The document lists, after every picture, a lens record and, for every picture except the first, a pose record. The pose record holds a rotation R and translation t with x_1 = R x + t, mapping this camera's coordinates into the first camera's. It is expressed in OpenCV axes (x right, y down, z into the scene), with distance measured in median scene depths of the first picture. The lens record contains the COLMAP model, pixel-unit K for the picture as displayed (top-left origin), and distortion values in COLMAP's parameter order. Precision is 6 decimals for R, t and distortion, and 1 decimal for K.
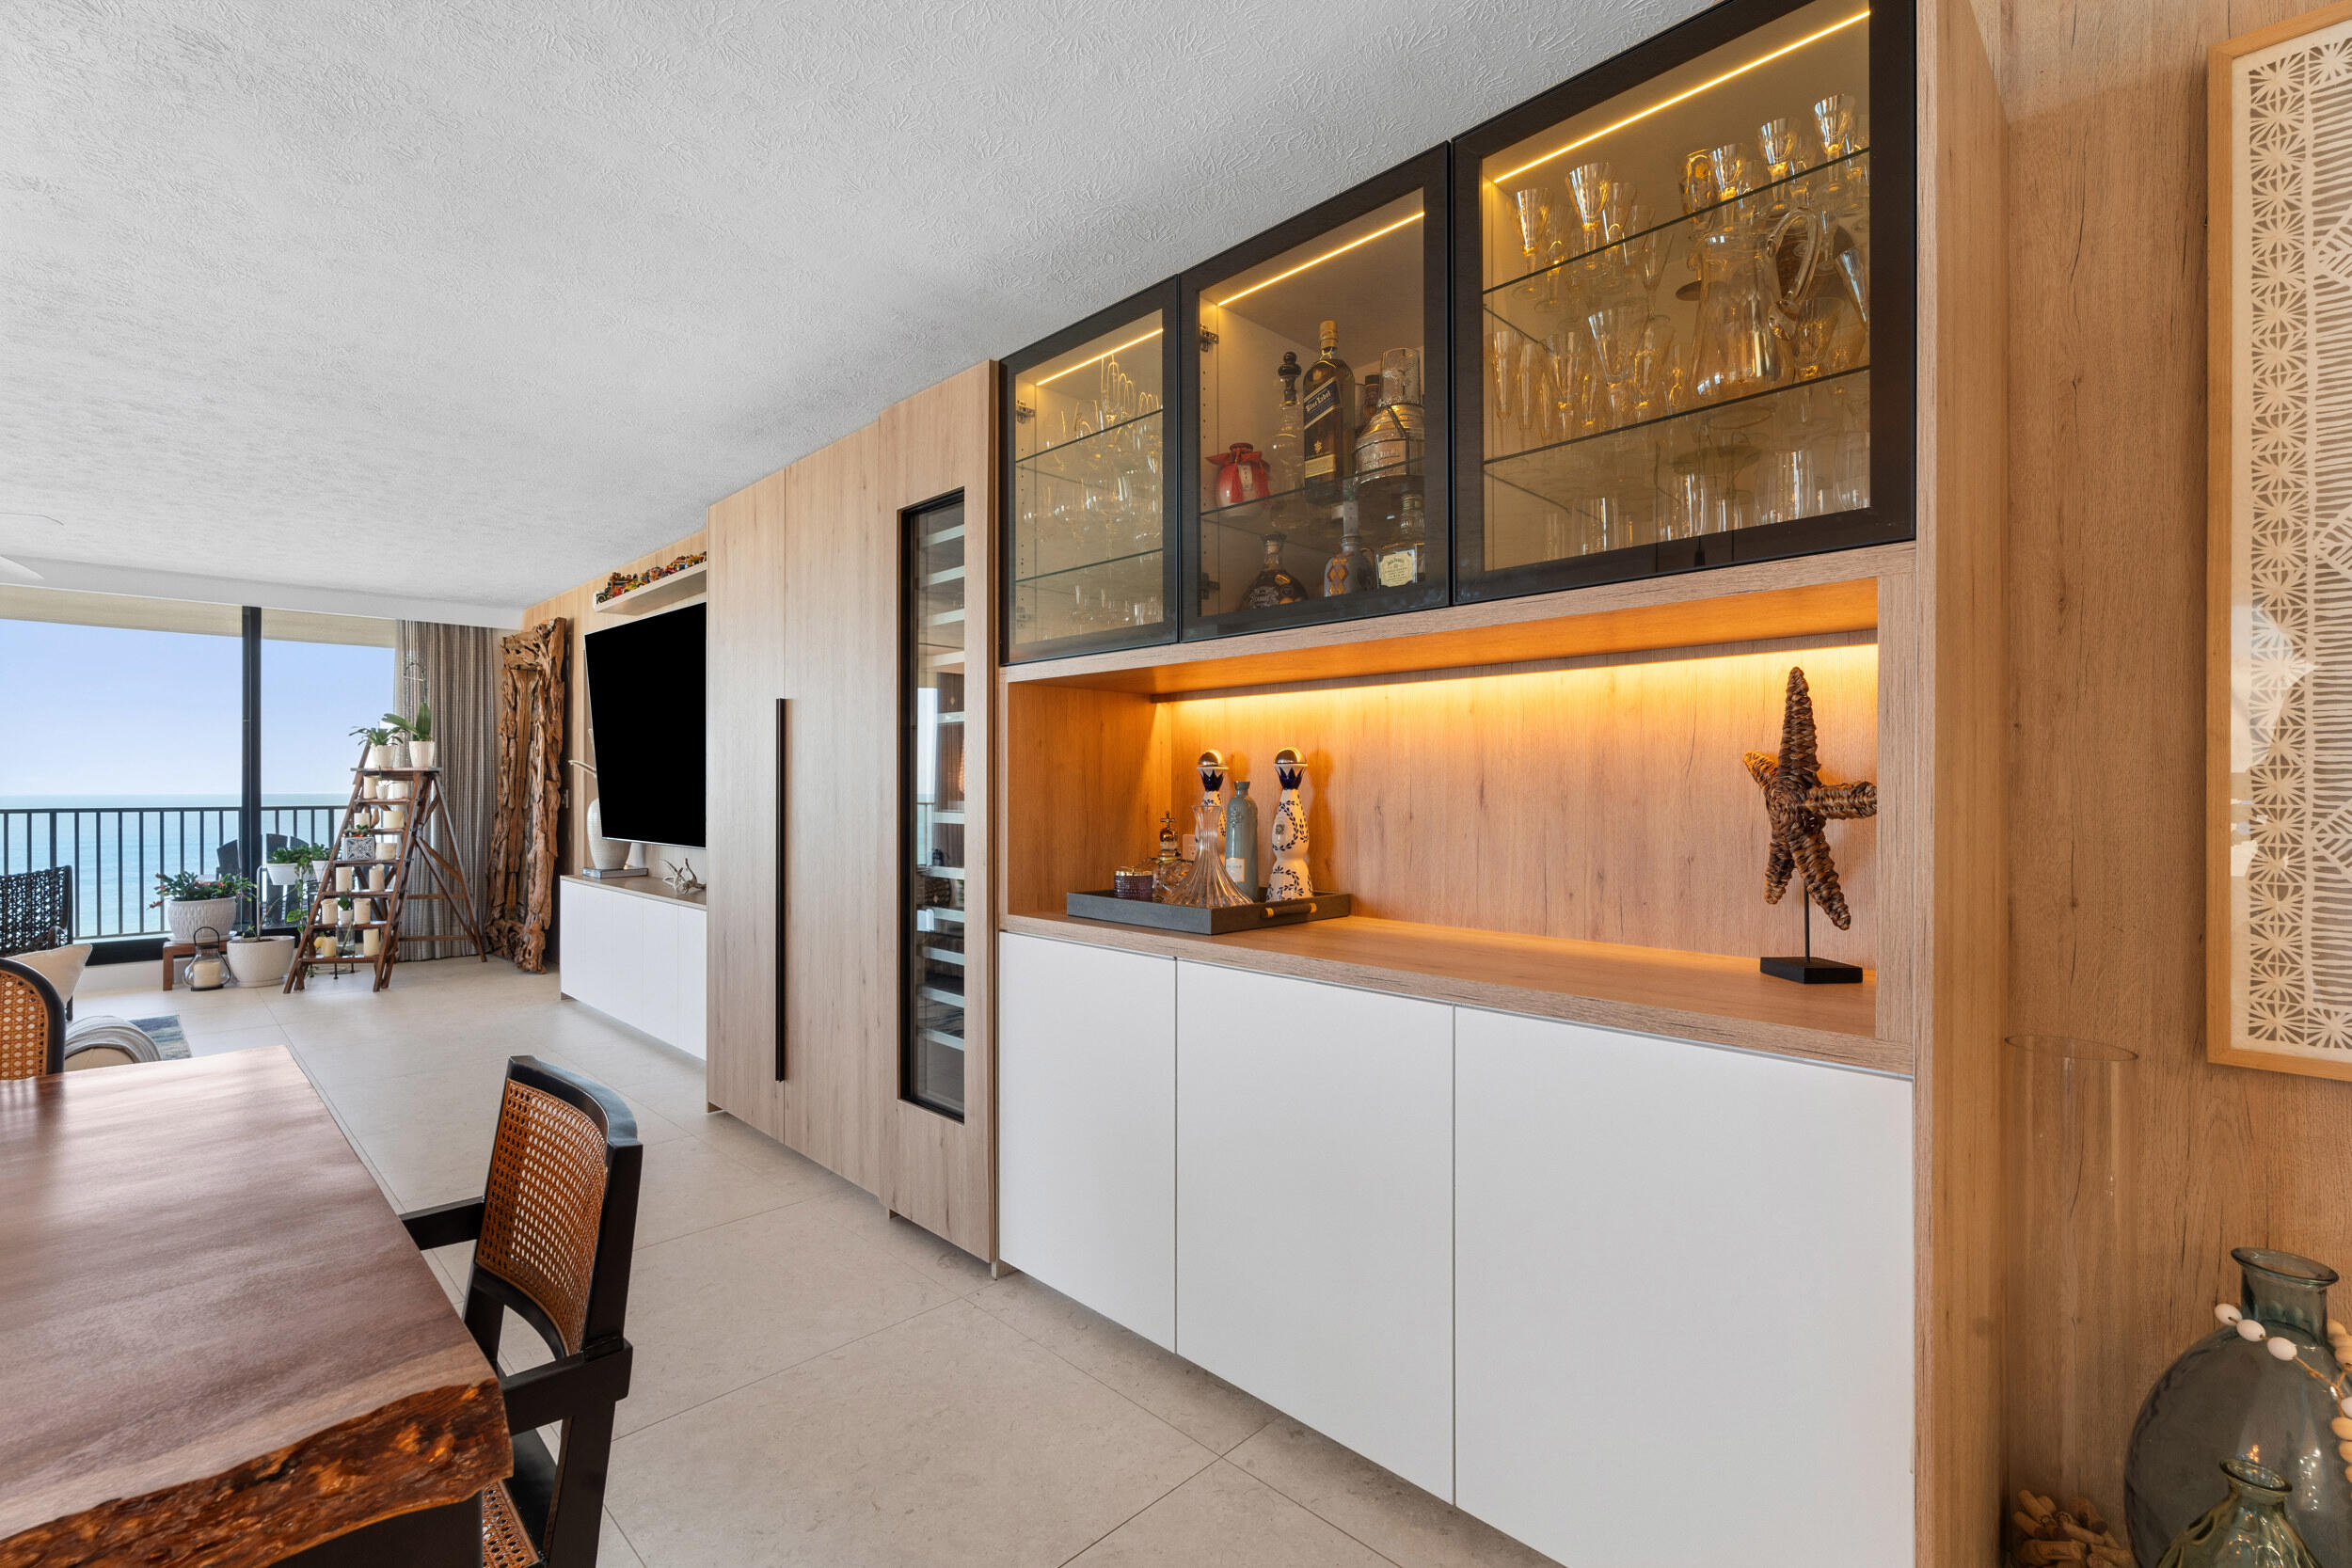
lens RADIAL K [[1047.5, 0, 1179.2], [0, 1047.5, 784.4], [0, 0, 1]] dist [0.003392, 0.000393]
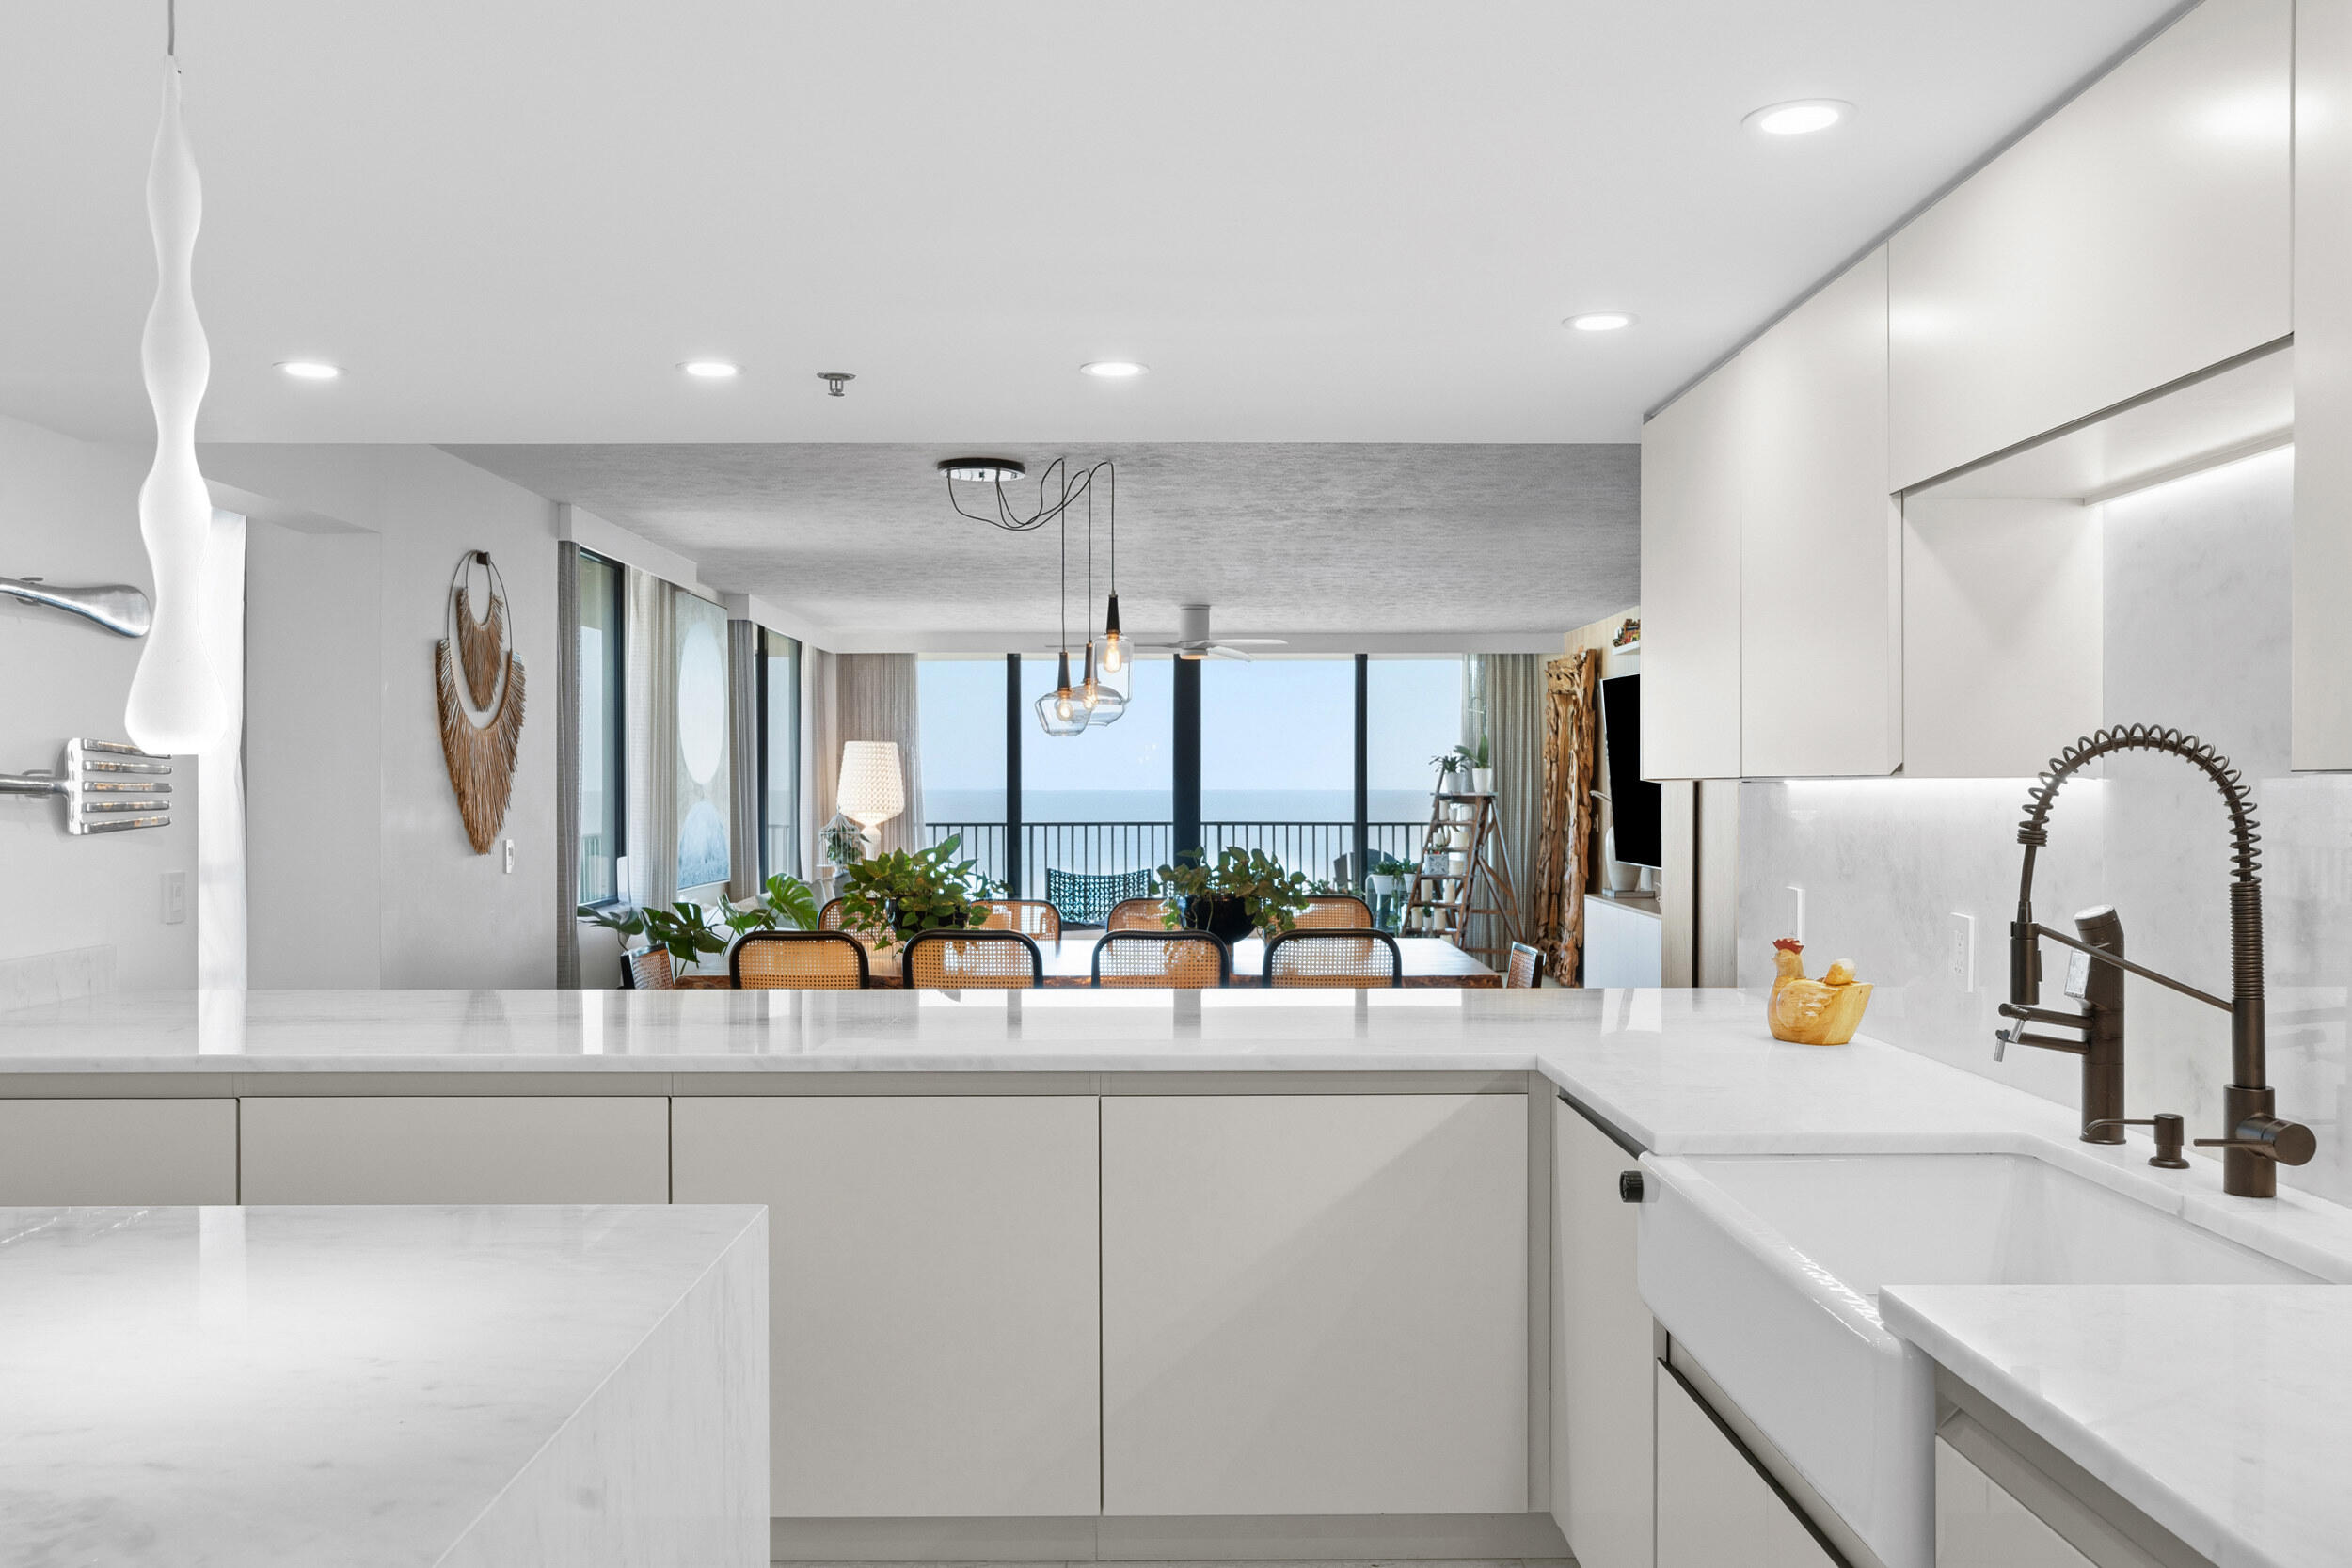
lens RADIAL K [[1894.4, 0, 1176.4], [0, 1894.4, 782.6], [0, 0, 1]] dist [0.001013, -0.000011]
pose [[0.709026, 0.001736, -0.705180, 0.448521], [-0.000513, 0.999998, 0.001946, -0.029950], [0.705182, -0.001018, 0.709026, -0.629646]]
